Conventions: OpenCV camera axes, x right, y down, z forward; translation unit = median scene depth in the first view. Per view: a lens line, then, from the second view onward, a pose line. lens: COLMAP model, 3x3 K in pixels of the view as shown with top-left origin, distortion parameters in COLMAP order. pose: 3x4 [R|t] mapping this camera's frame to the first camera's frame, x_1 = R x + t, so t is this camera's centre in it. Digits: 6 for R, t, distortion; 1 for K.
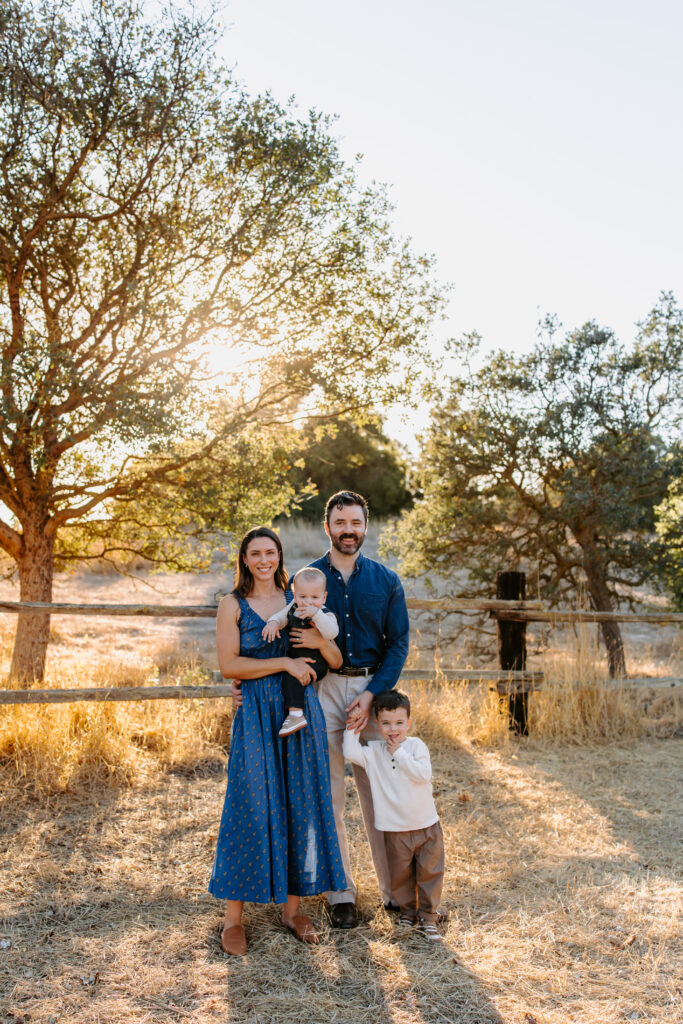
lens RADIAL K [[962.5, 0, 335.8], [0, 962.5, 505.7], [0, 0, 1]] dist [-0.004601, 0.000000]
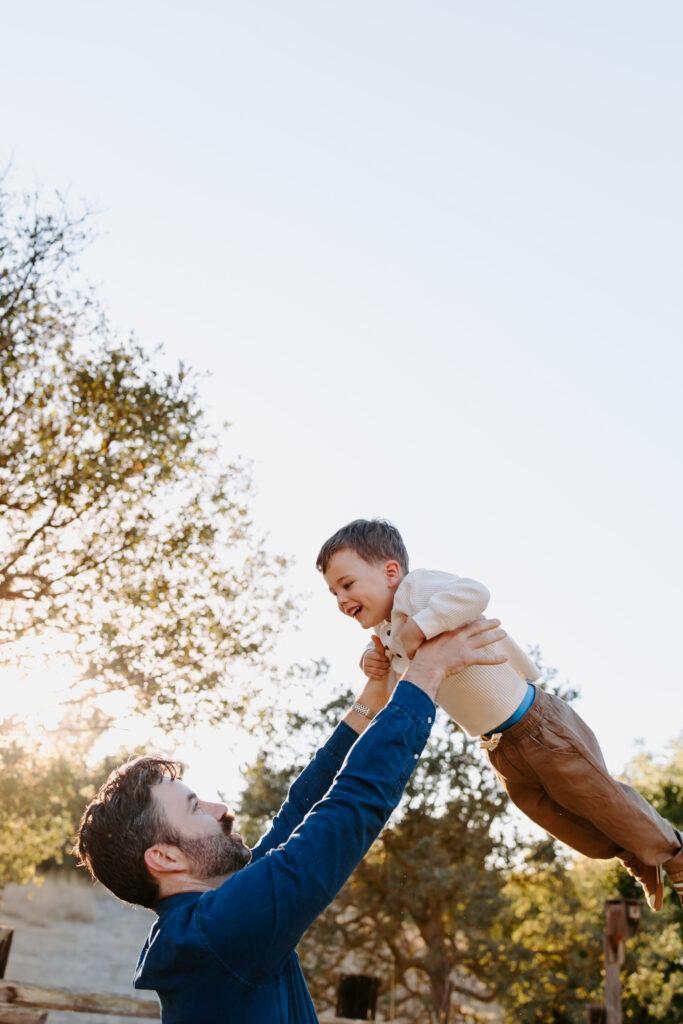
lens RADIAL K [[962.5, 0, 336.0], [0, 962.5, 515.0], [0, 0, 1]] dist [-0.004601, 0.000000]
pose [[0.972801, 0.165249, 0.162331, -0.006039], [-0.098349, 0.929125, -0.356447, 0.005876], [-0.209728, 0.330787, 0.920105, 0.195012]]
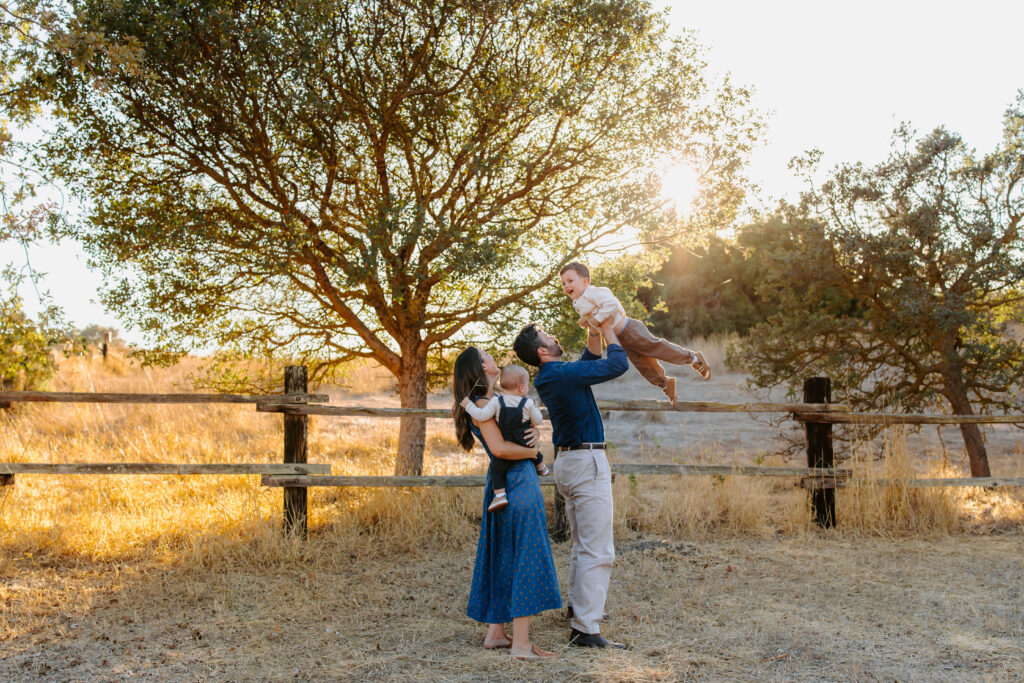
lens RADIAL K [[962.5, 0, 510.6], [0, 962.5, 340.8], [0, 0, 1]] dist [-0.004601, 0.000000]
pose [[0.962883, -0.033150, -0.267876, 0.118459], [0.038523, 0.999148, 0.014825, -0.001779], [0.267156, -0.024594, 0.963339, -0.115443]]
